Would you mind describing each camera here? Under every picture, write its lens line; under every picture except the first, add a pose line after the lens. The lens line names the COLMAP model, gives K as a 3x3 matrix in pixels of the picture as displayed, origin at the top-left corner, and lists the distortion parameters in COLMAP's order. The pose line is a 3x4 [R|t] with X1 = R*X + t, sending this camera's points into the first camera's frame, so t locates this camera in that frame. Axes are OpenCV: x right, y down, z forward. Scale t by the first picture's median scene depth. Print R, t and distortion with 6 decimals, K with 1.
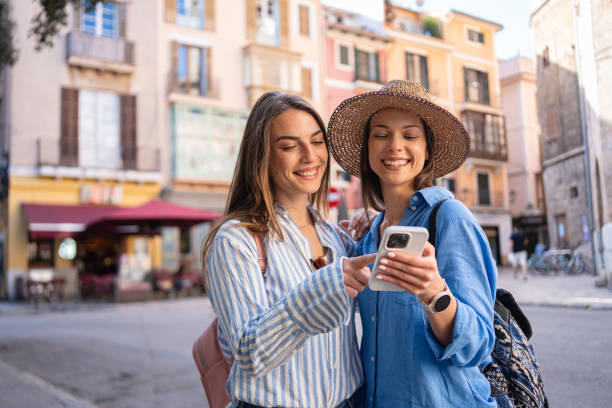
lens RADIAL K [[615.3, 0, 306.0], [0, 615.3, 204.0], [0, 0, 1]] dist [0.000014, 0.003836]
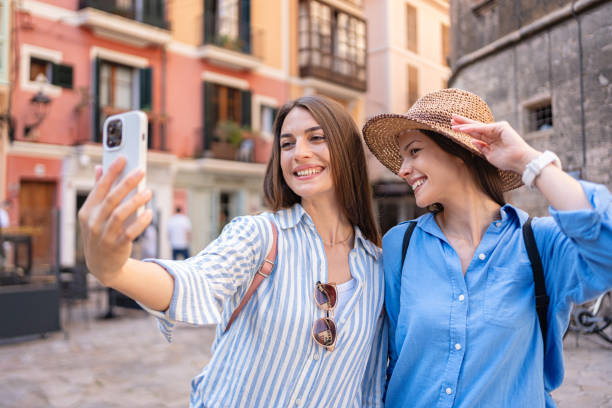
lens RADIAL K [[615.3, 0, 306.0], [0, 615.3, 204.0], [0, 0, 1]] dist [0.000014, 0.003836]
pose [[0.965445, 0.045249, 0.256648, 0.160068], [-0.059024, 0.997186, 0.046221, 0.029362], [-0.253834, -0.059772, 0.965399, 0.579084]]
